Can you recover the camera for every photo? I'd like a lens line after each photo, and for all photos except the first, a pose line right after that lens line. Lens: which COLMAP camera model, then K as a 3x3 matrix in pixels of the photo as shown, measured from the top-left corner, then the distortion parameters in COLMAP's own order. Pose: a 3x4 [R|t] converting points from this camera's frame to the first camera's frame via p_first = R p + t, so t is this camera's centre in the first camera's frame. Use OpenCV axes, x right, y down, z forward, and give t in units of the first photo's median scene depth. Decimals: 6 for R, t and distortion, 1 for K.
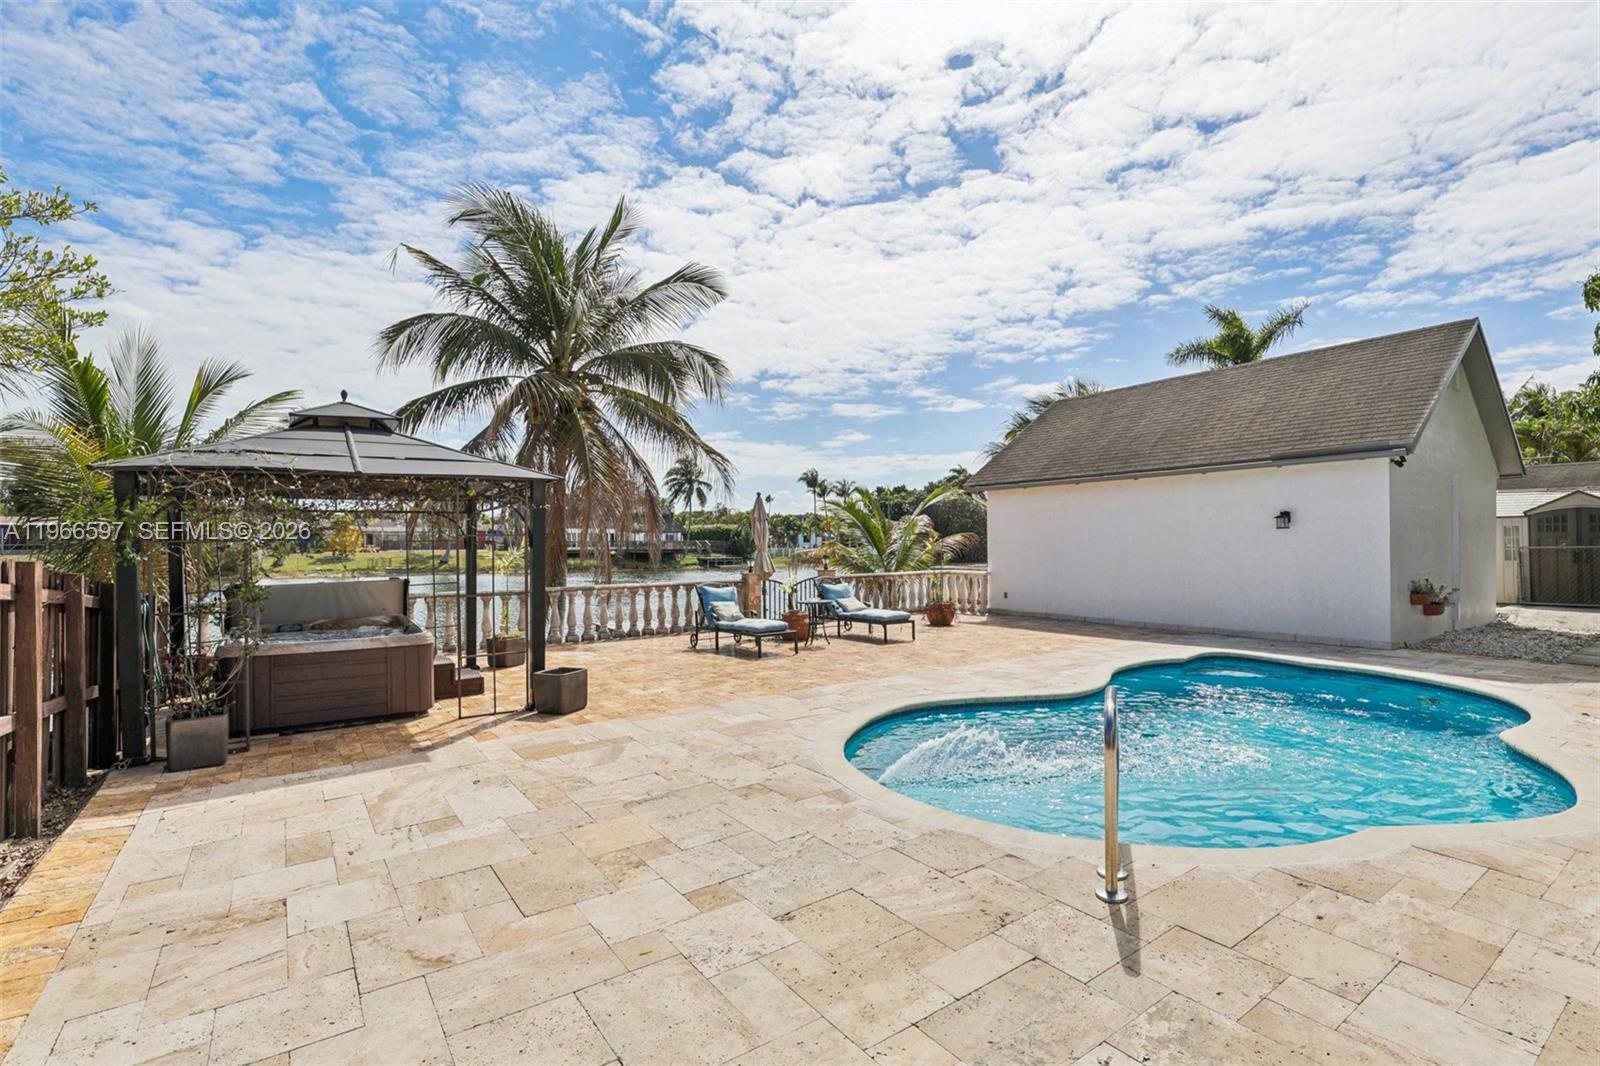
lens RADIAL K [[775.6, 0, 802.1], [0, 775.6, 535.6], [0, 0, 1]] dist [-0.028921, -0.001437]
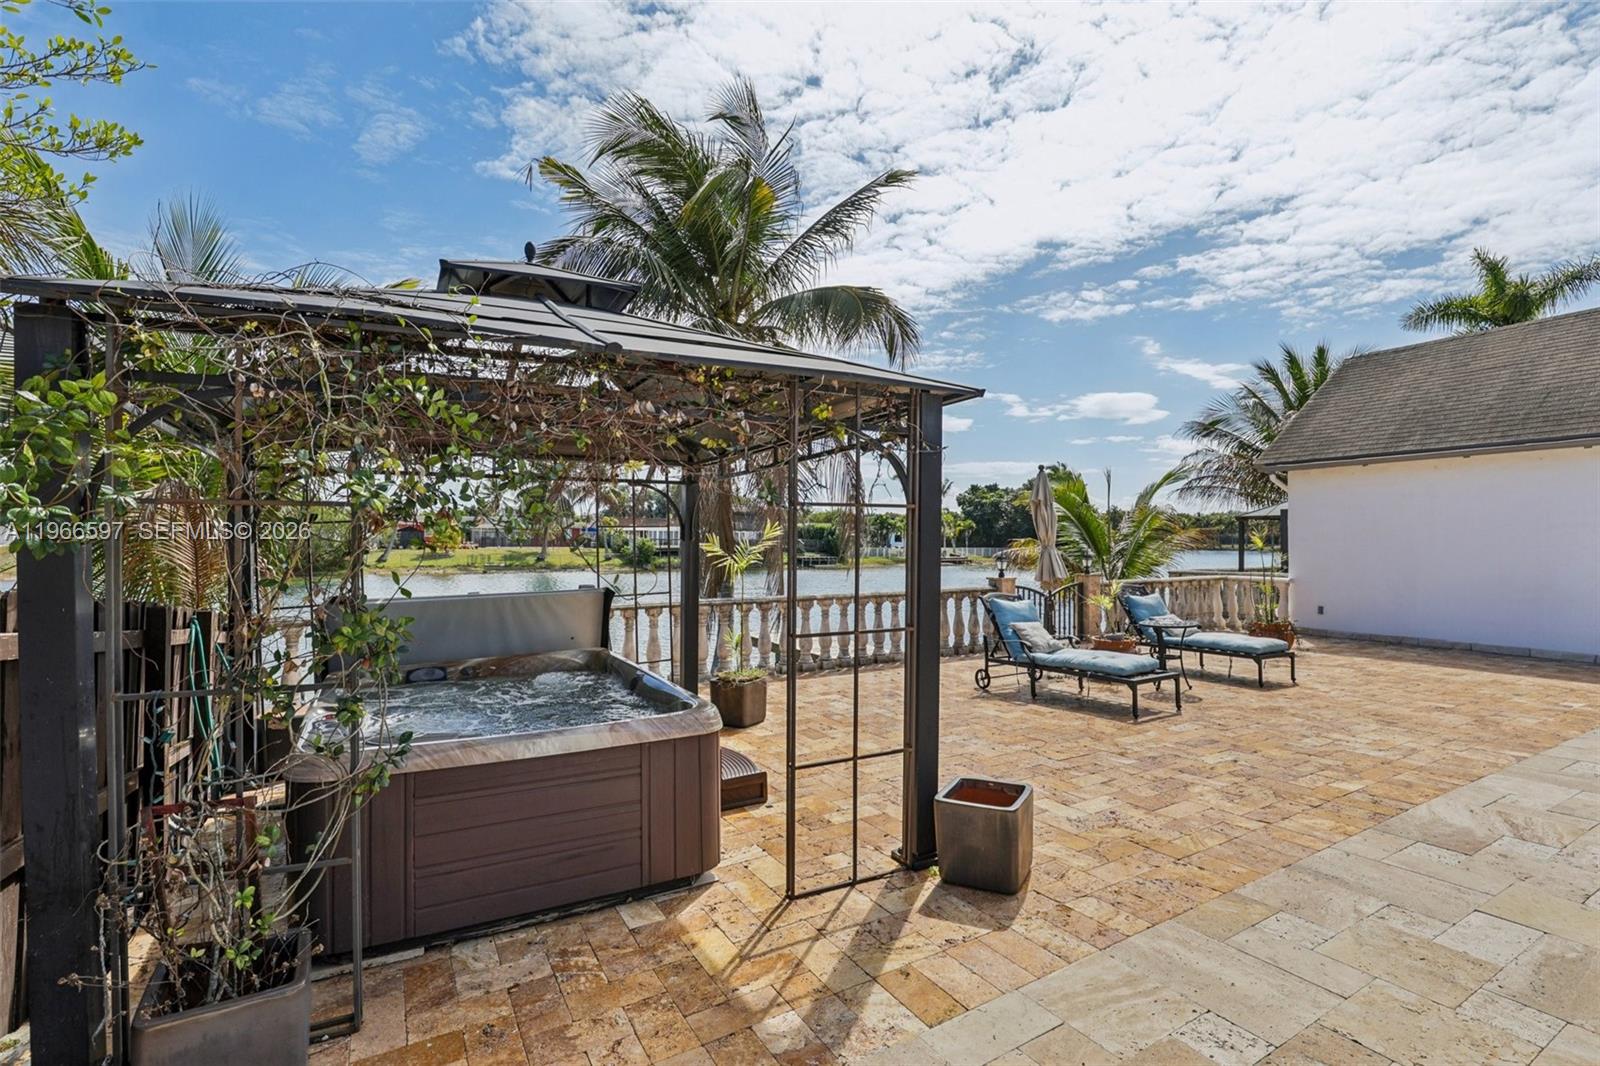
lens RADIAL K [[775.6, 0, 802.1], [0, 775.6, 535.6], [0, 0, 1]] dist [-0.028921, -0.001437]
pose [[0.995023, 0.005796, -0.099475, -0.142796], [-0.005753, 0.999983, 0.000714, 0.006631], [0.099477, -0.000138, 0.995040, 0.195506]]
